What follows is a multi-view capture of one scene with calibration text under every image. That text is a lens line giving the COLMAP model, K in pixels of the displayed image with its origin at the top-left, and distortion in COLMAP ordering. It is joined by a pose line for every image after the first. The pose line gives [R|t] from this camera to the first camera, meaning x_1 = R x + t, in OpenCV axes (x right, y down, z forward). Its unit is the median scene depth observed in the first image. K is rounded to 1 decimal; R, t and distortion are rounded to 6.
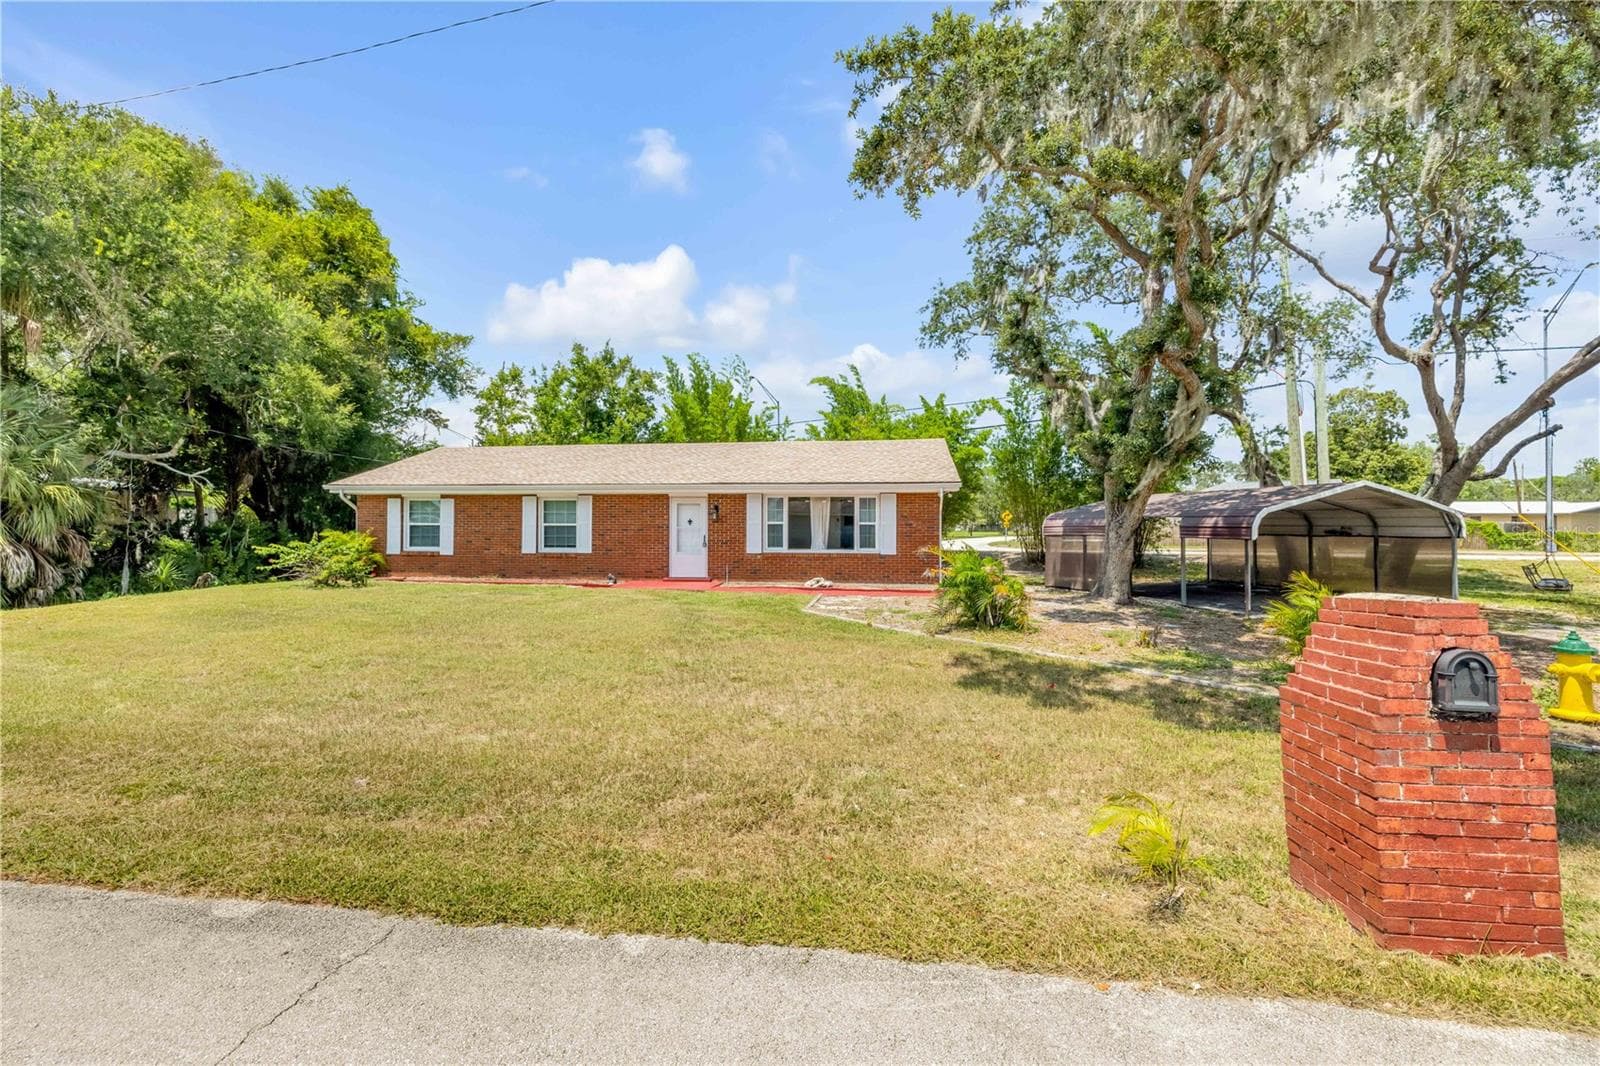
lens RADIAL K [[678.8, 0, 796.7], [0, 678.8, 526.2], [0, 0, 1]] dist [-0.022467, 0.014809]
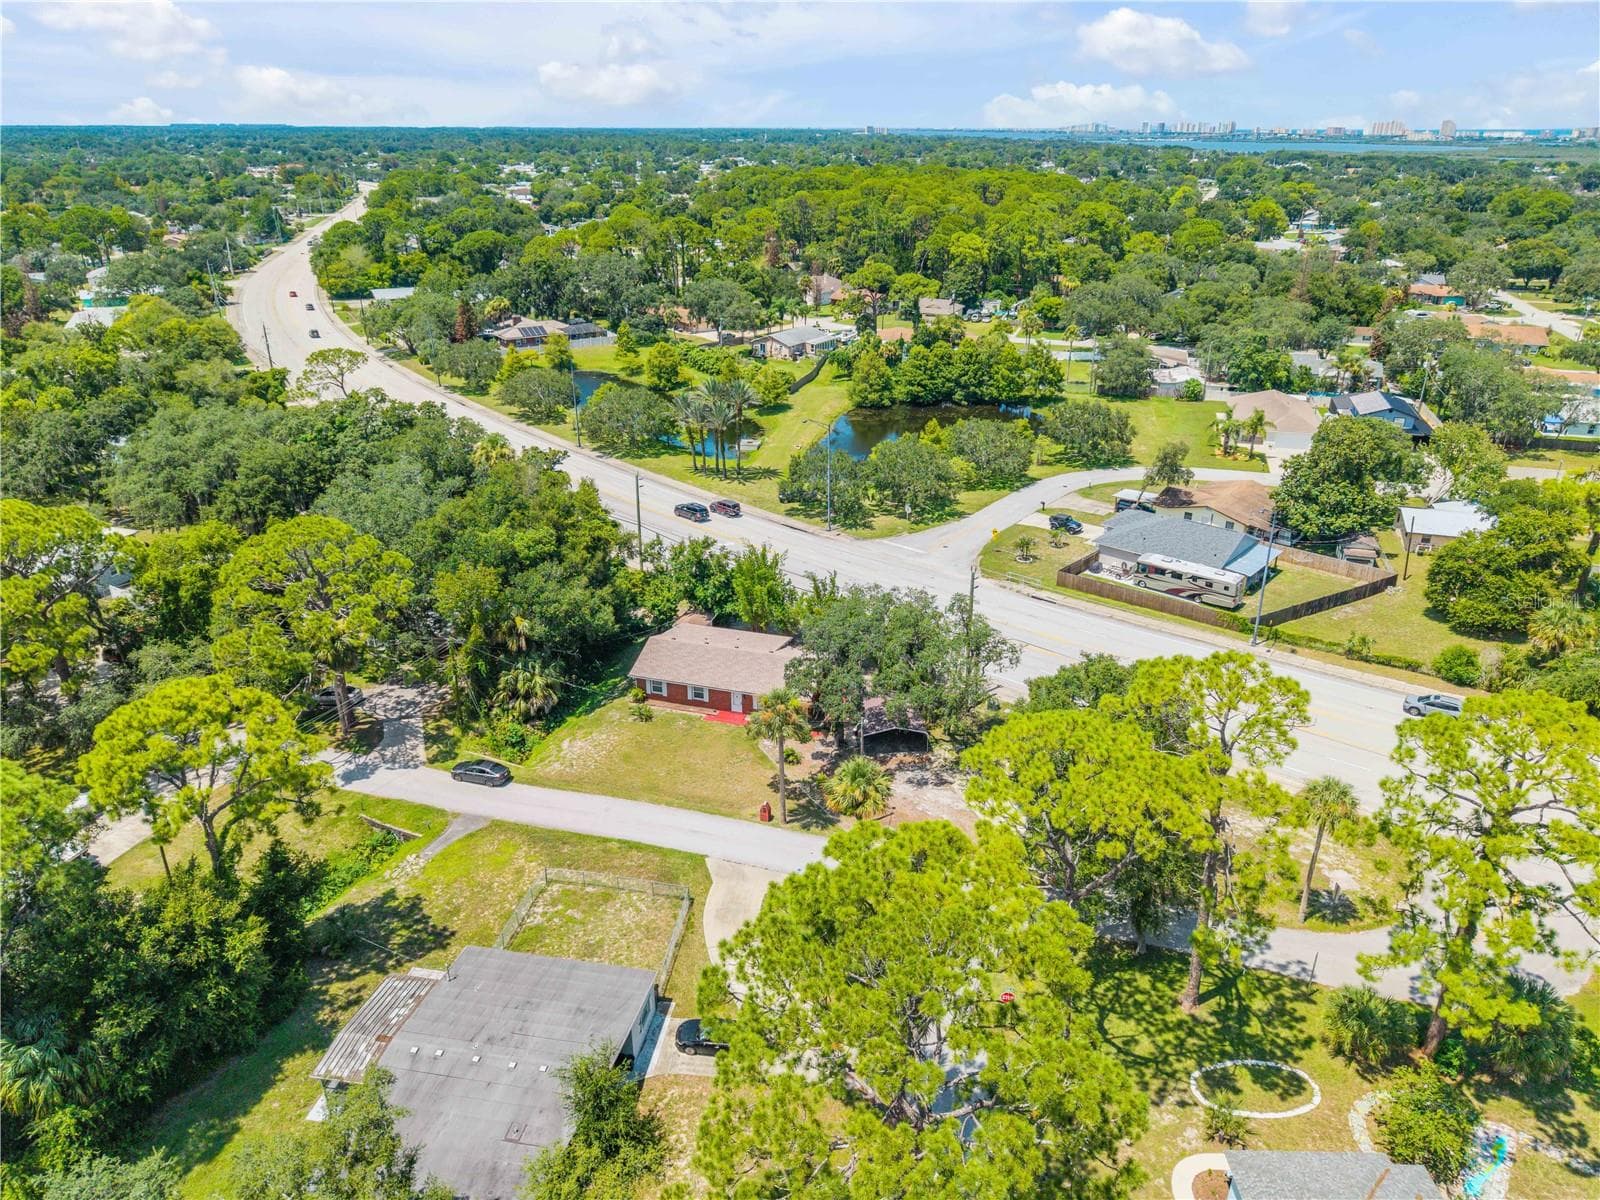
lens RADIAL K [[1062.5, 0, 803.0], [0, 1062.5, 592.4], [0, 0, 1]] dist [0.052185, -0.001527]
pose [[0.986280, 0.068080, -0.150391, 0.908286], [-0.003413, 0.919219, 0.393732, -2.524696], [0.165048, -0.387817, 0.906839, -3.468670]]
